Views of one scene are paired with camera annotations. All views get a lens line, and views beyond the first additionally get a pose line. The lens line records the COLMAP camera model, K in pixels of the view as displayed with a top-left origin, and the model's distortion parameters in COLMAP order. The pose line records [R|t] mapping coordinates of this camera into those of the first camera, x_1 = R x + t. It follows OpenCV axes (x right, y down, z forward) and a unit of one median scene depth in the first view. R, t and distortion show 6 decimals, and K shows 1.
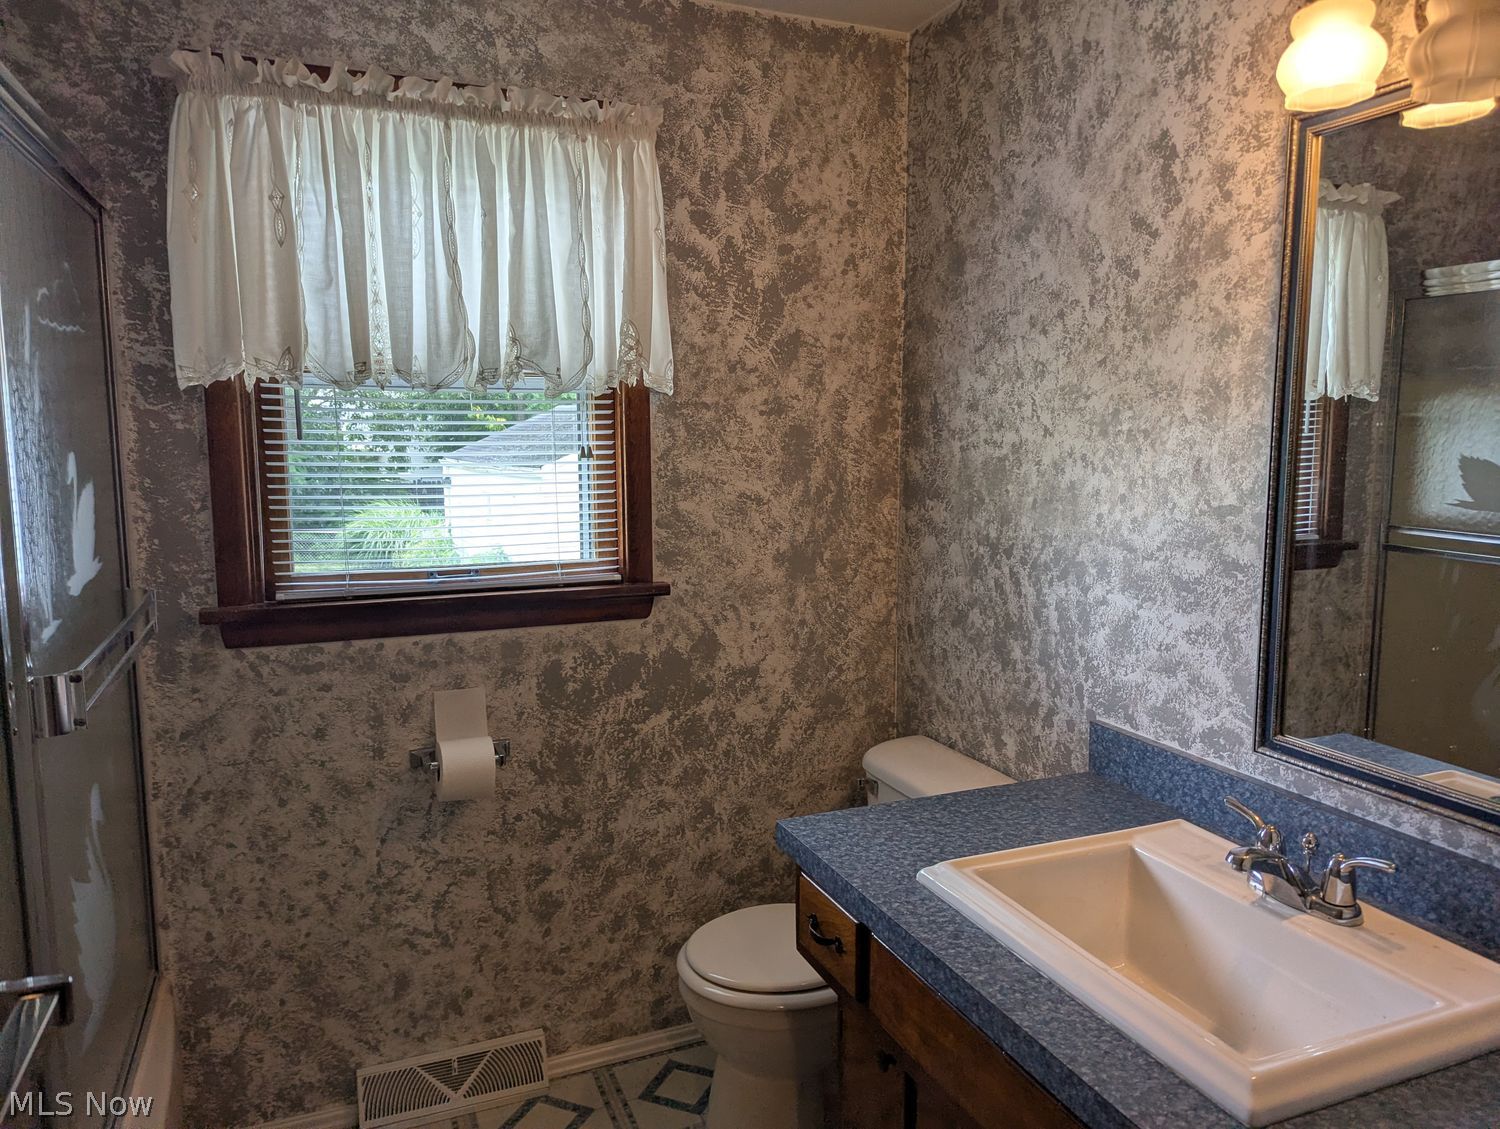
lens RADIAL K [[1044.1, 0, 750.0], [0, 1044.1, 564.5], [0, 0, 1]] dist [0.052240, -0.057288]
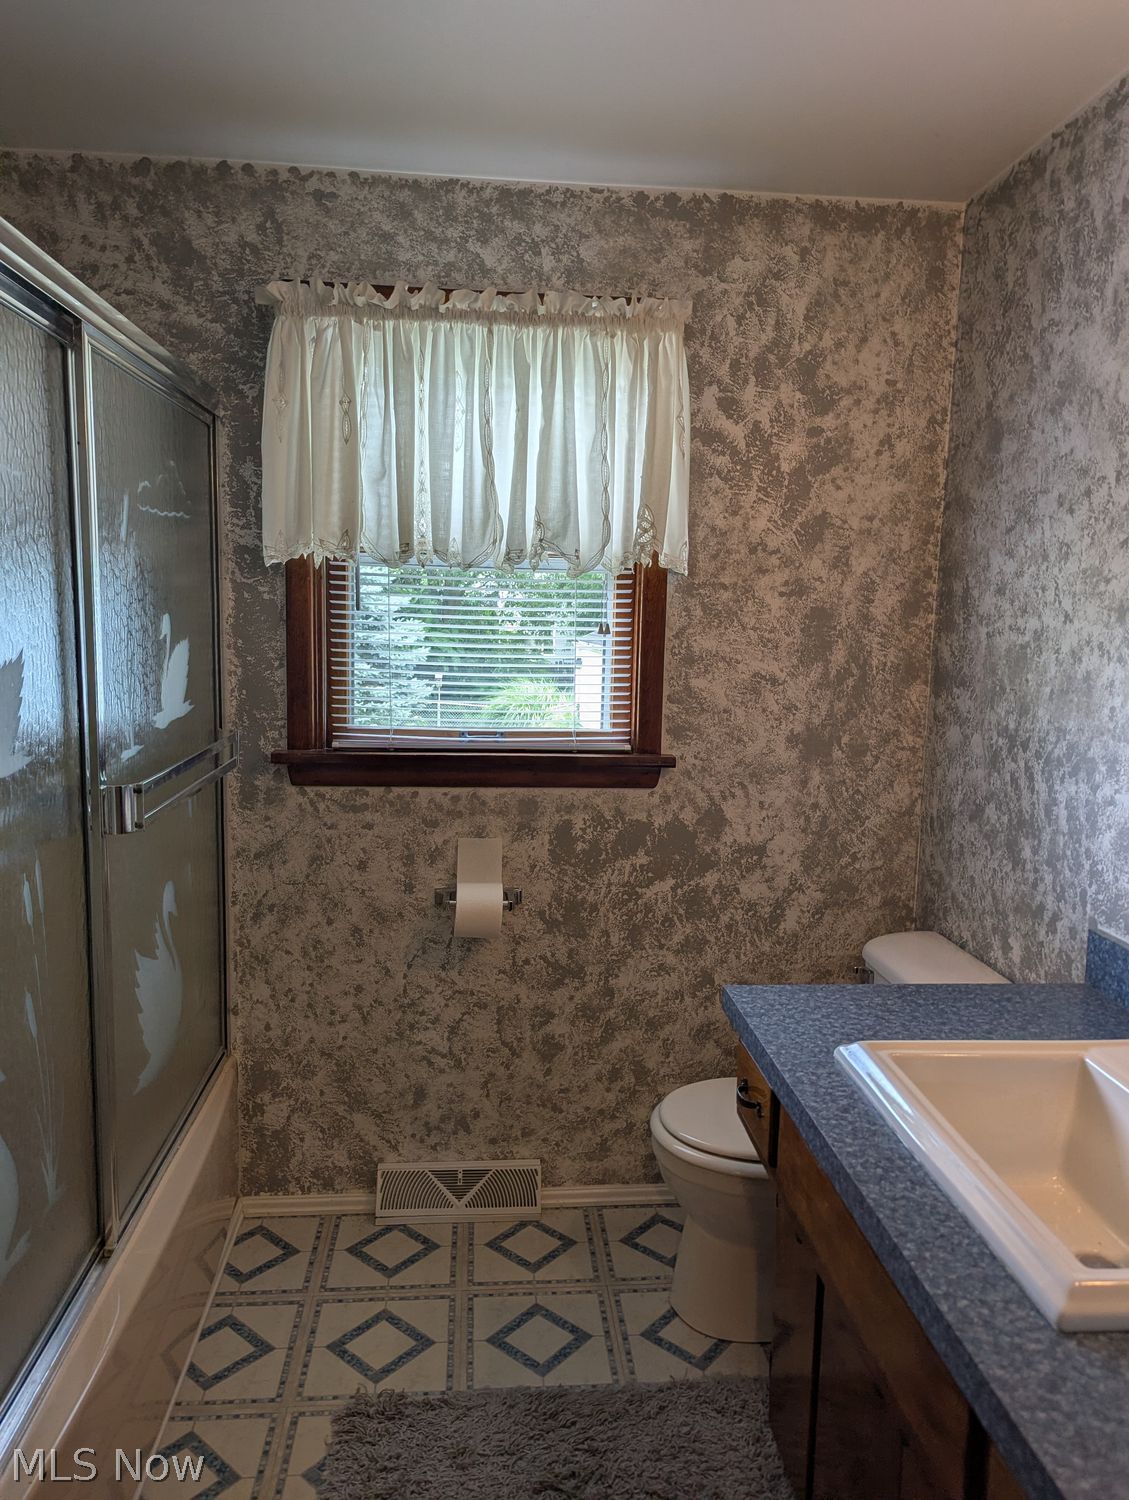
lens RADIAL K [[1044.1, 0, 567.2], [0, 1044.1, 752.9], [0, 0, 1]] dist [0.052240, -0.057288]
pose [[0.951258, 0.062370, -0.302024, 0.140332], [-0.062322, 0.998008, 0.009805, 0.011598], [0.302034, 0.009495, 0.953250, -0.027942]]
